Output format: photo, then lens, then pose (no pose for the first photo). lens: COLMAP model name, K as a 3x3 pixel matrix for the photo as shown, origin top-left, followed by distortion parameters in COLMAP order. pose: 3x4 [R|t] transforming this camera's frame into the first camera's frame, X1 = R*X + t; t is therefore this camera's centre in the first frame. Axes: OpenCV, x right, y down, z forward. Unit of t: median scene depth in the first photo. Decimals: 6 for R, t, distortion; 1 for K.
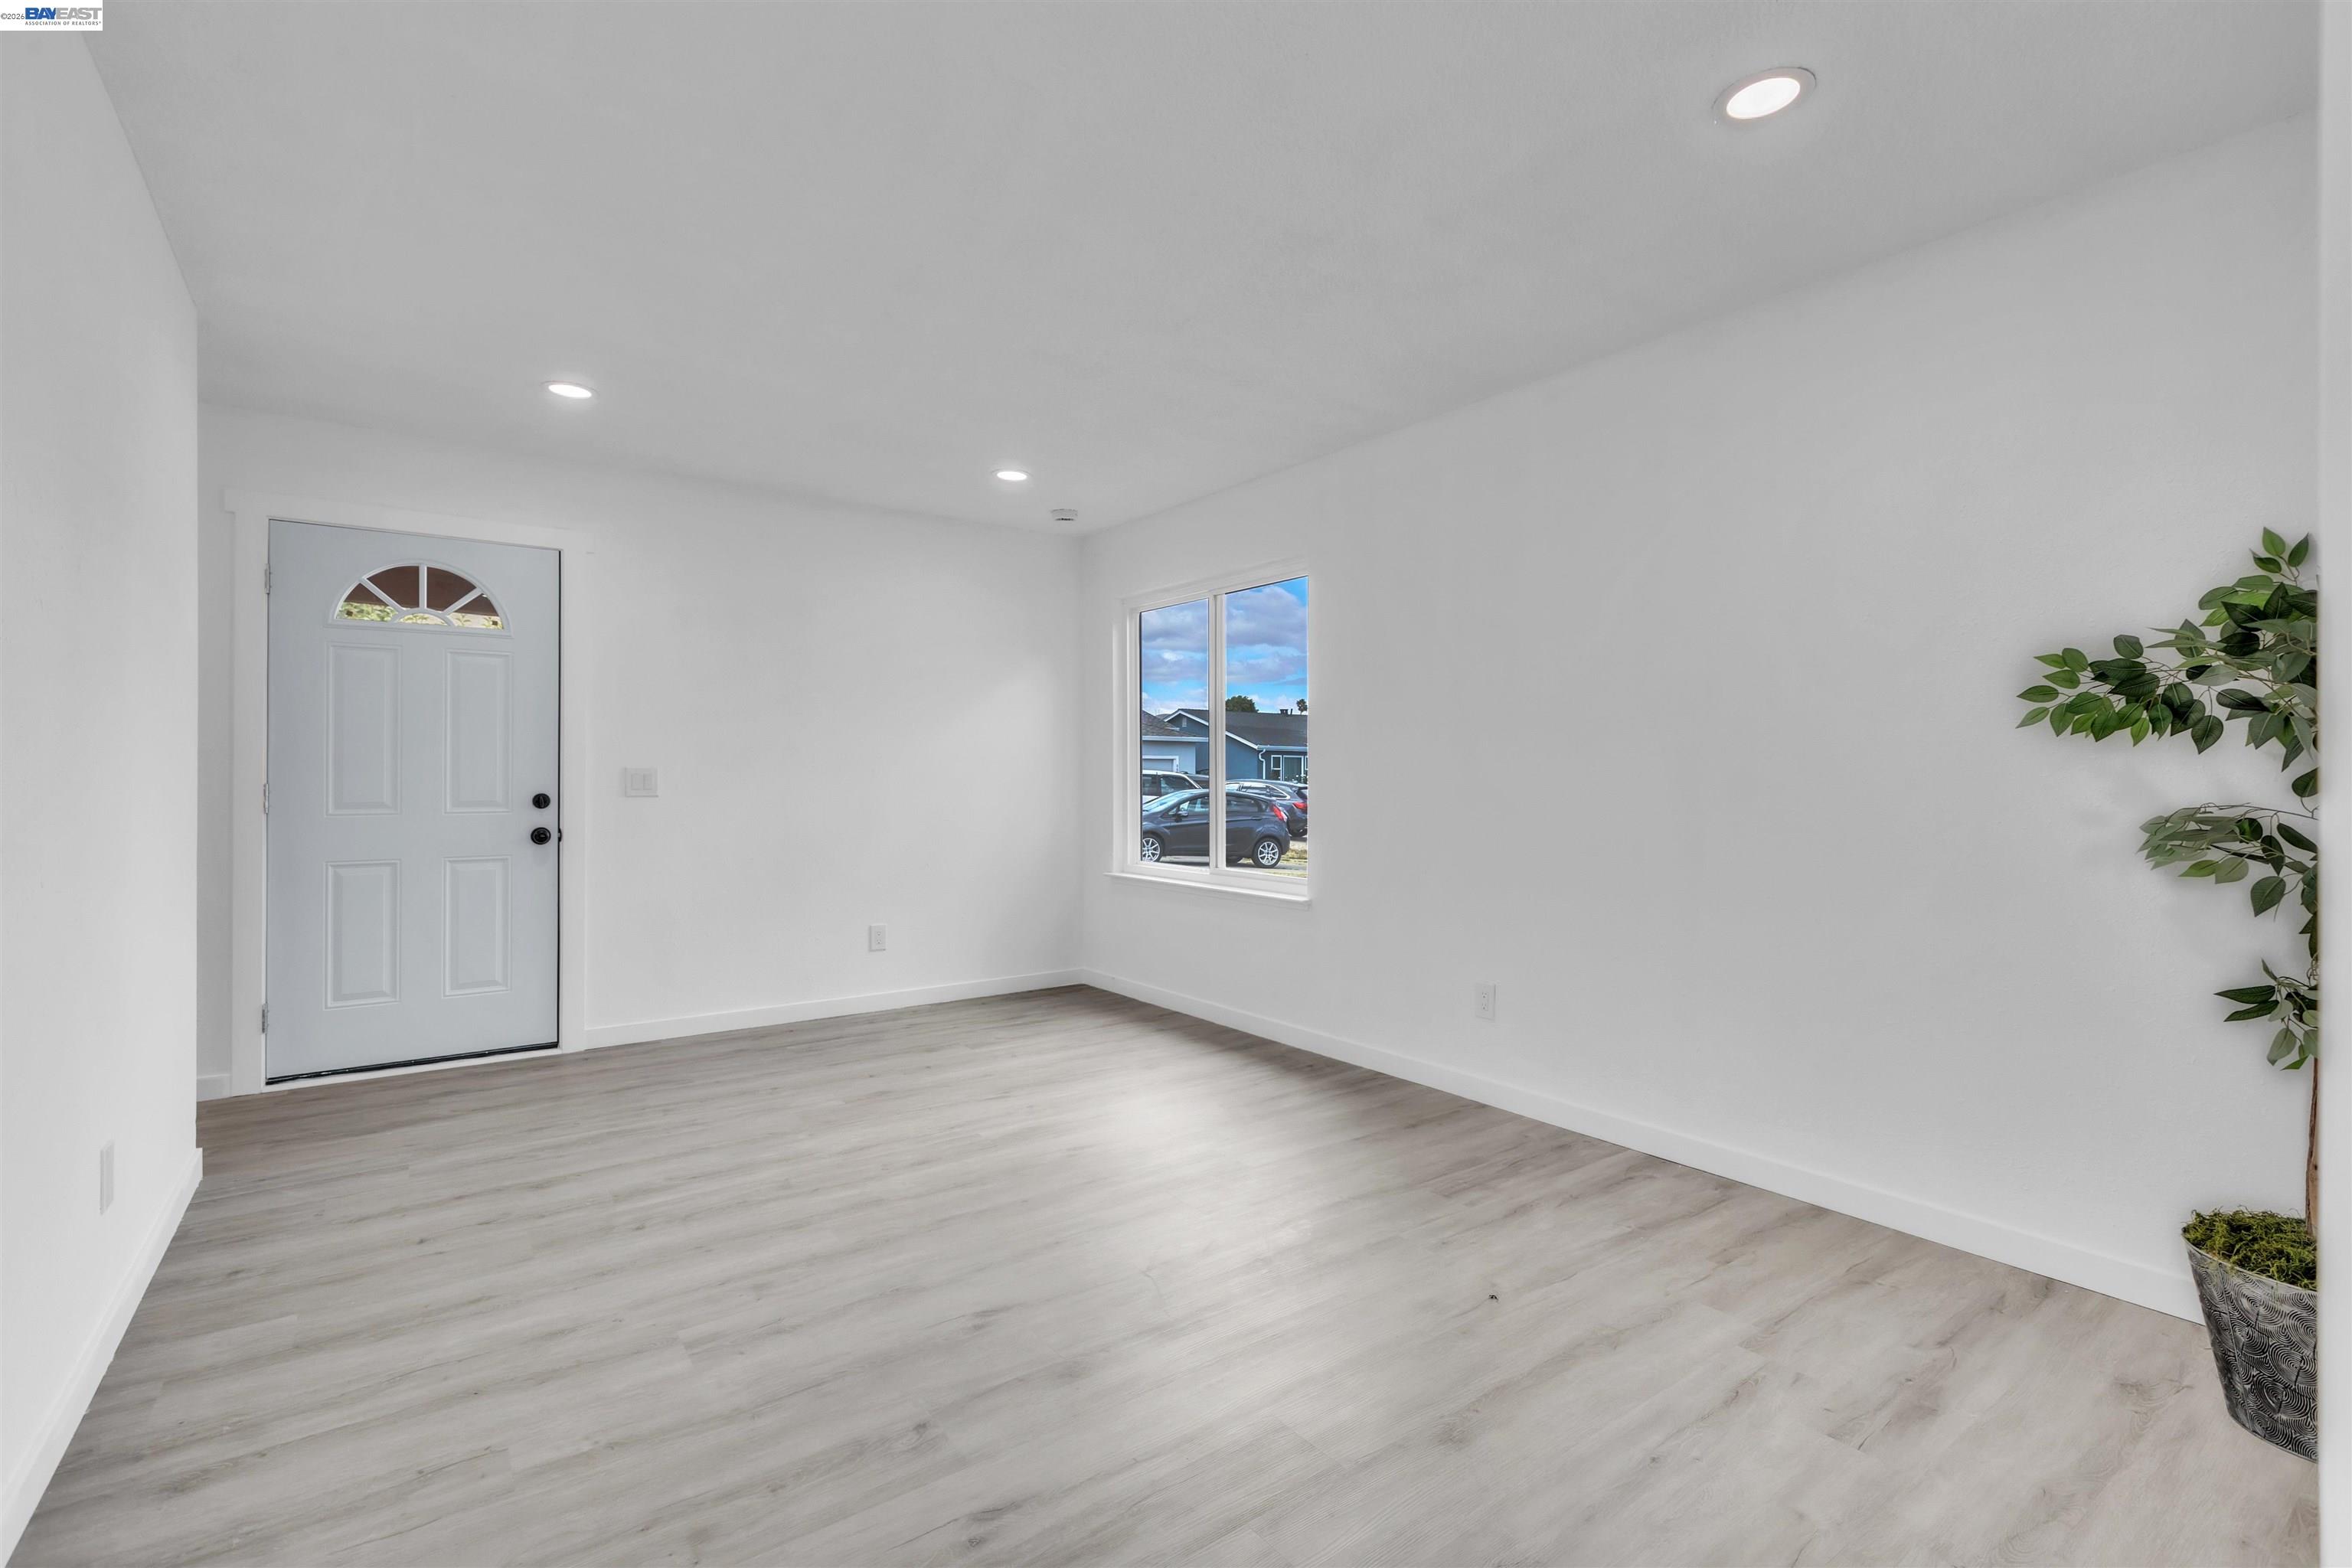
lens RADIAL K [[1061.7, 0, 1176.0], [0, 1061.7, 784.0], [0, 0, 1]] dist [0.001128, 0.000094]
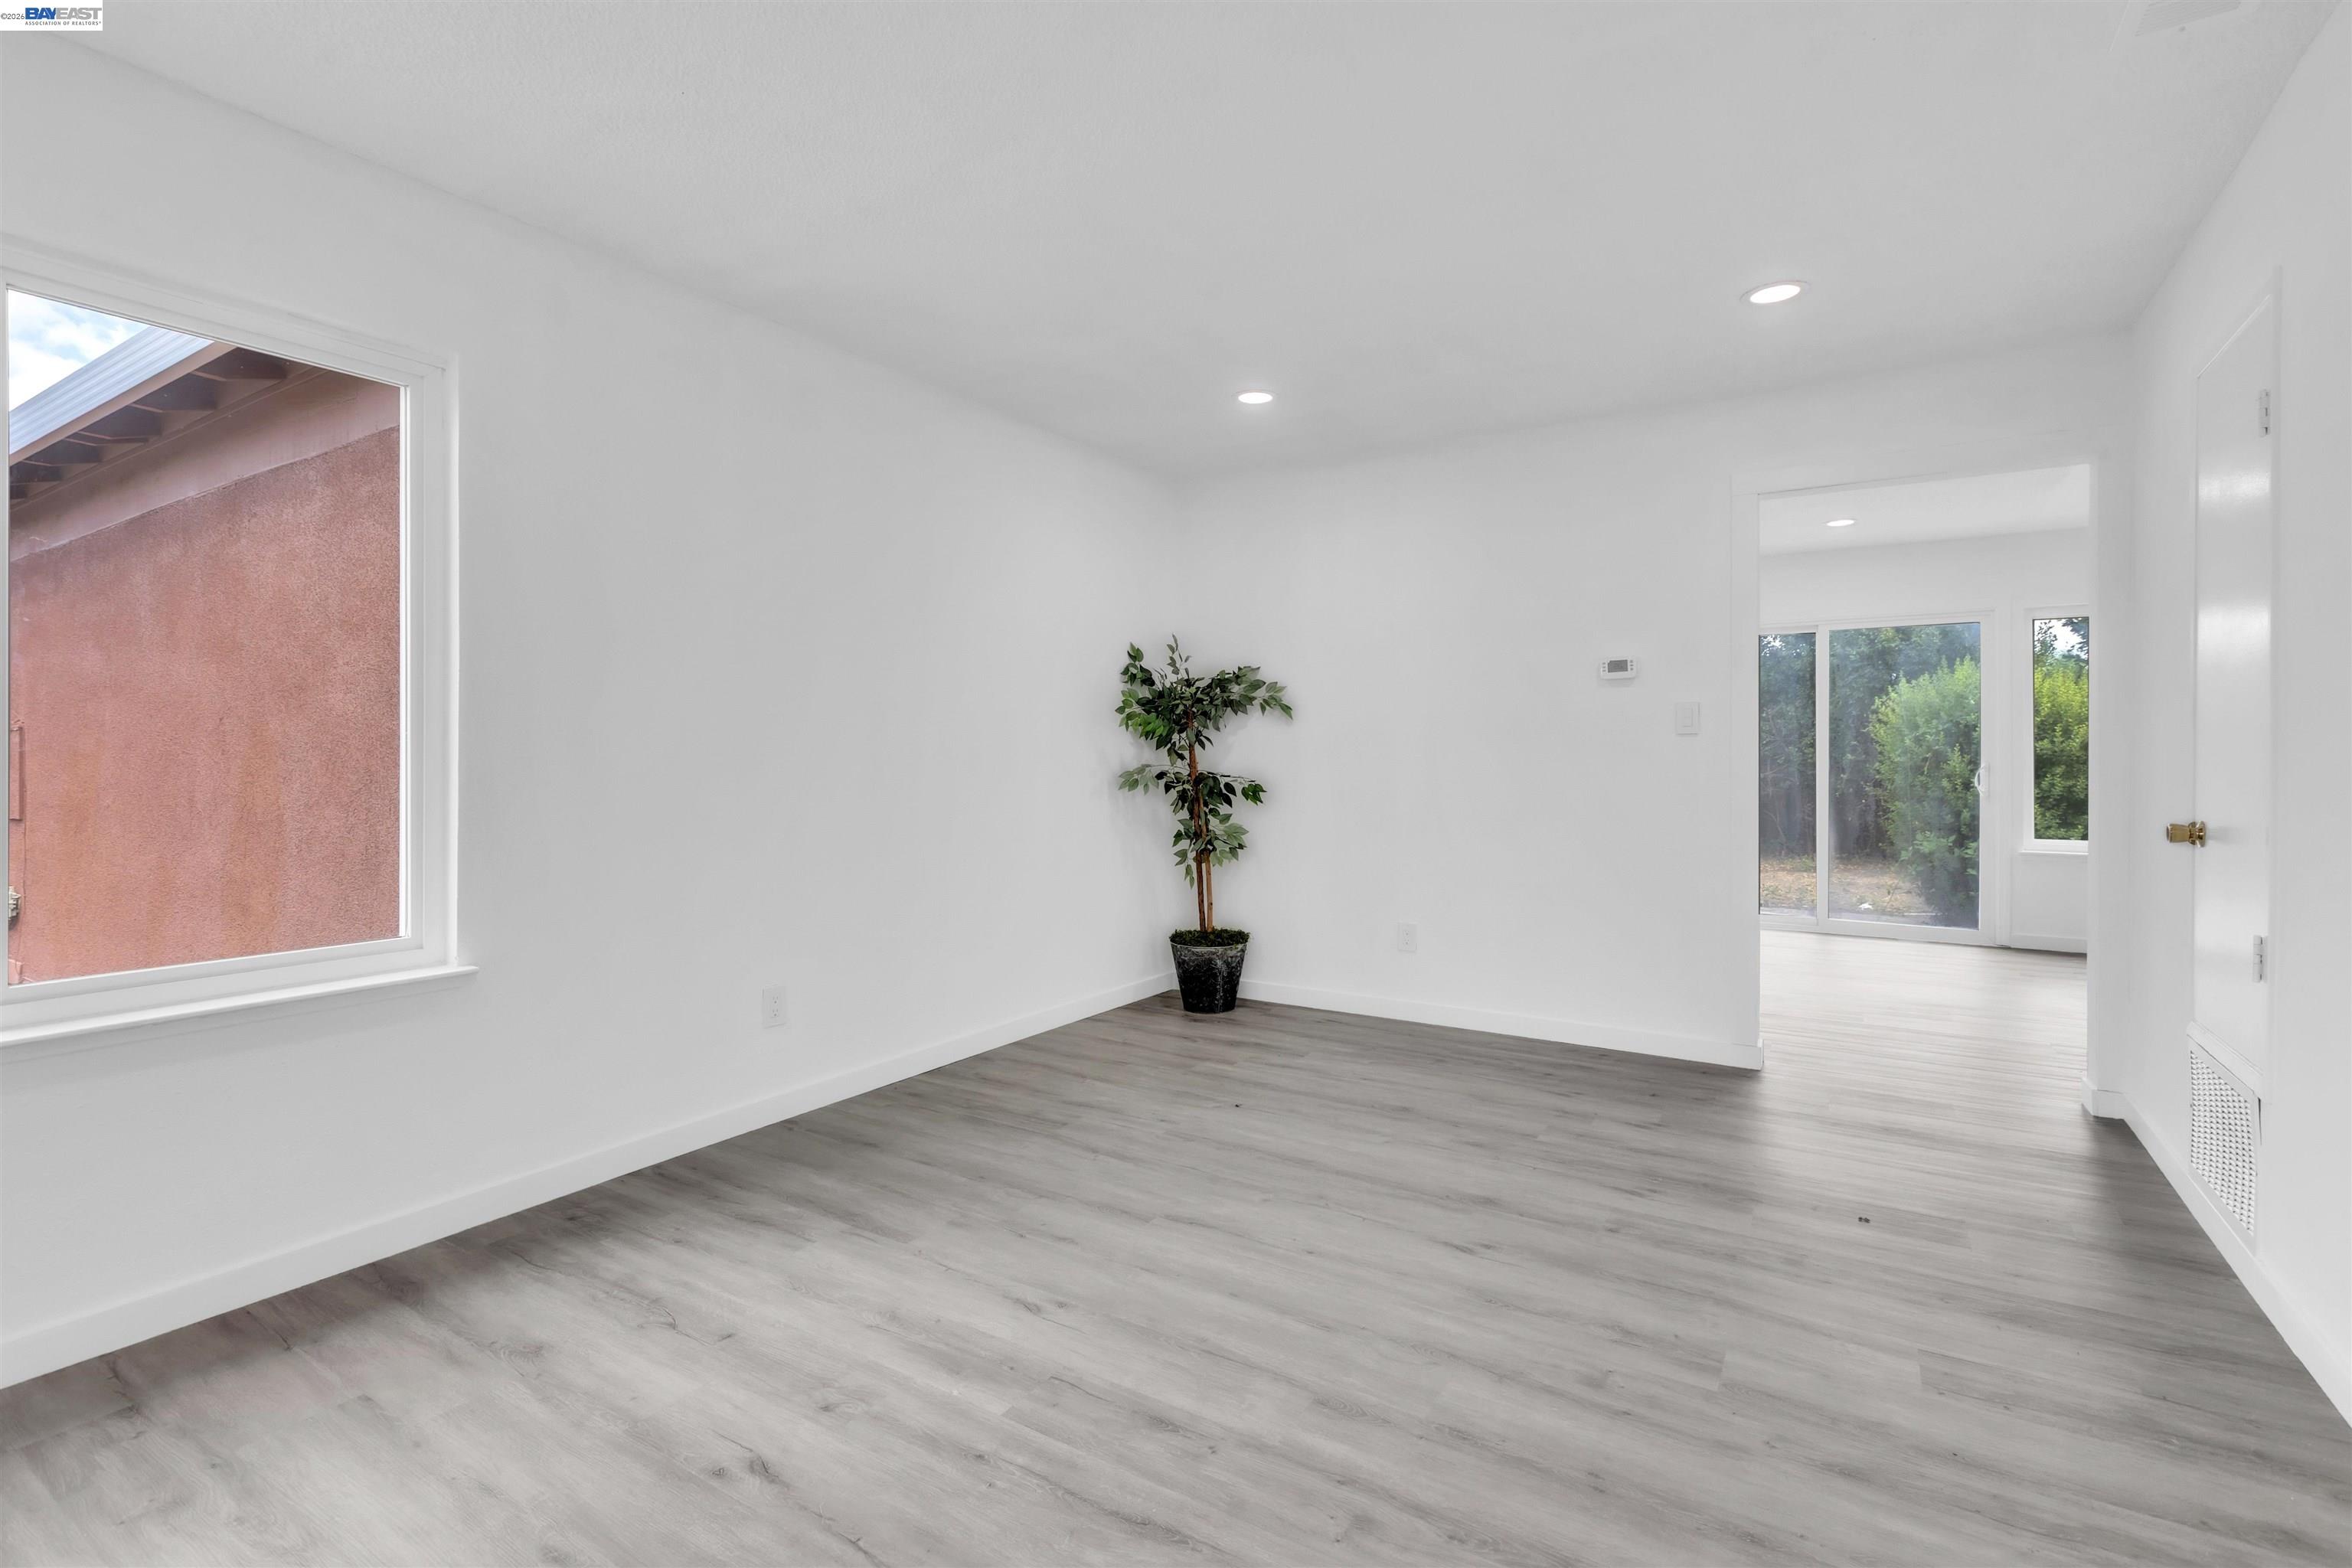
lens RADIAL K [[1061.7, 0, 1176.0], [0, 1061.7, 784.0], [0, 0, 1]] dist [0.001128, 0.000094]
pose [[-0.361552, -0.028364, 0.931921, -1.050369], [0.005931, 0.999447, 0.032720, -0.012774], [-0.932333, 0.017357, -0.361183, 1.630658]]
